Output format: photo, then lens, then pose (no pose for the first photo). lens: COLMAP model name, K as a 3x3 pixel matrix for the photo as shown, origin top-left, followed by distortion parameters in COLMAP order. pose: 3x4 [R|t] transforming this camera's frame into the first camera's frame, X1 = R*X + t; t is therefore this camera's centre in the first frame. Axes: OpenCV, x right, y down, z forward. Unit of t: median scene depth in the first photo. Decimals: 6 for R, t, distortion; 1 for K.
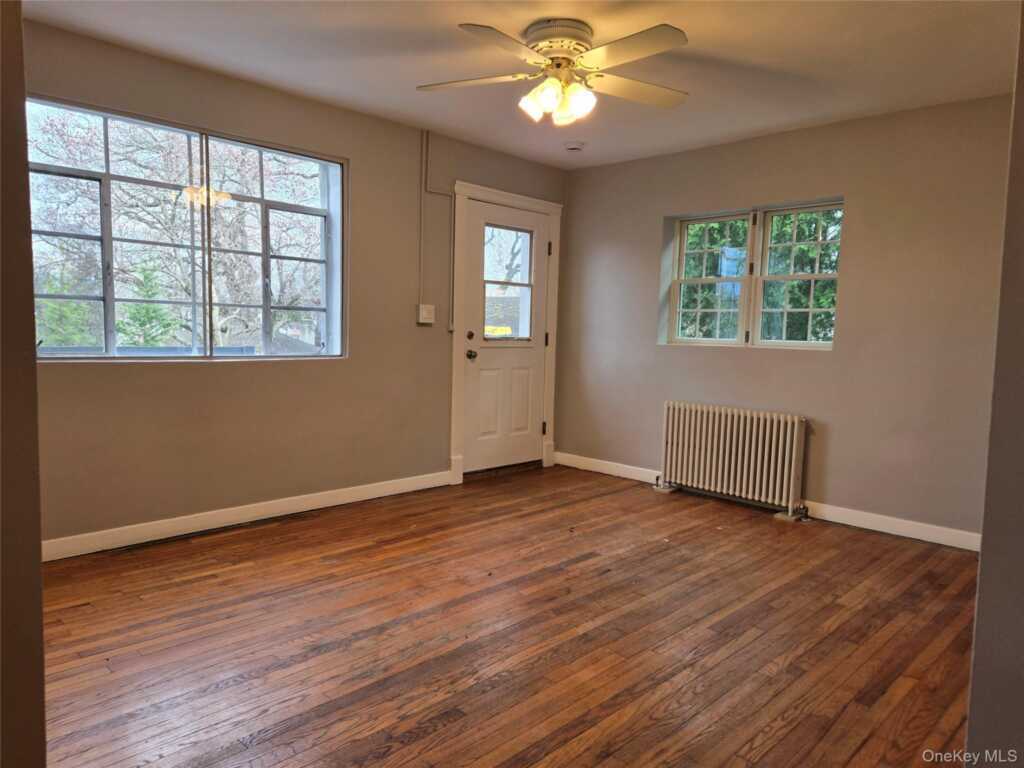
lens RADIAL K [[702.7, 0, 512.0], [0, 702.7, 384.0], [0, 0, 1]] dist [0.087113, -0.078419]
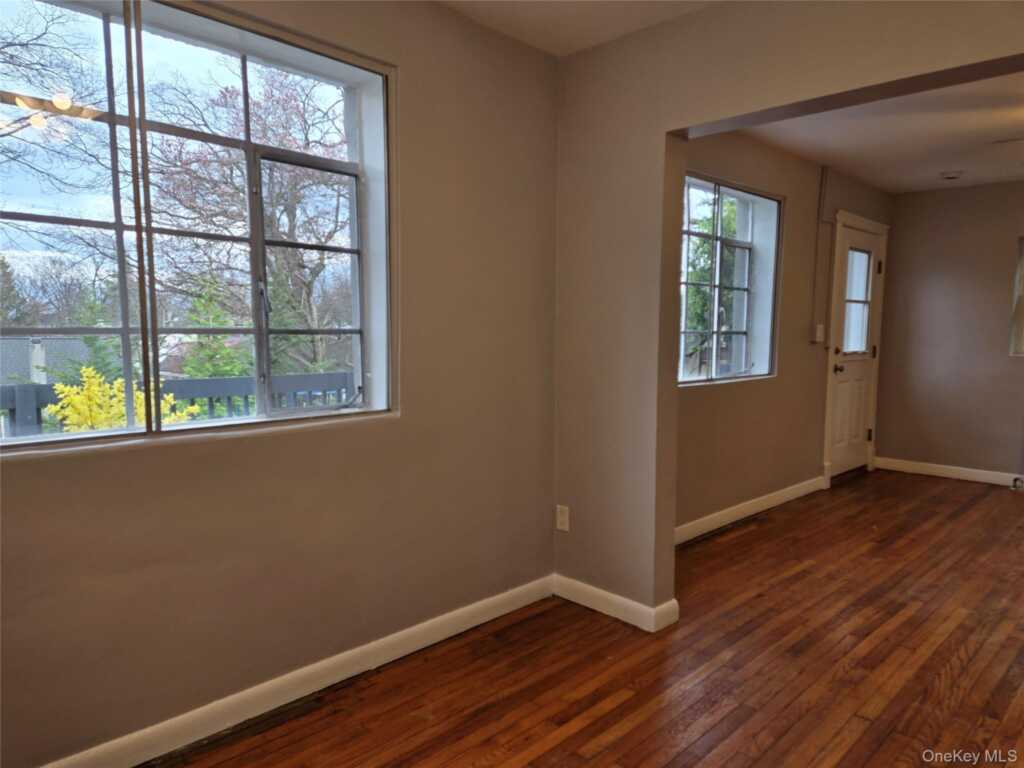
lens RADIAL K [[702.7, 0, 512.0], [0, 702.7, 384.0], [0, 0, 1]] dist [0.087113, -0.078419]
pose [[0.999757, -0.020655, -0.007650, -0.672410], [0.020632, 0.999783, -0.003042, -0.030712], [0.007712, 0.002883, 0.999966, -0.119708]]
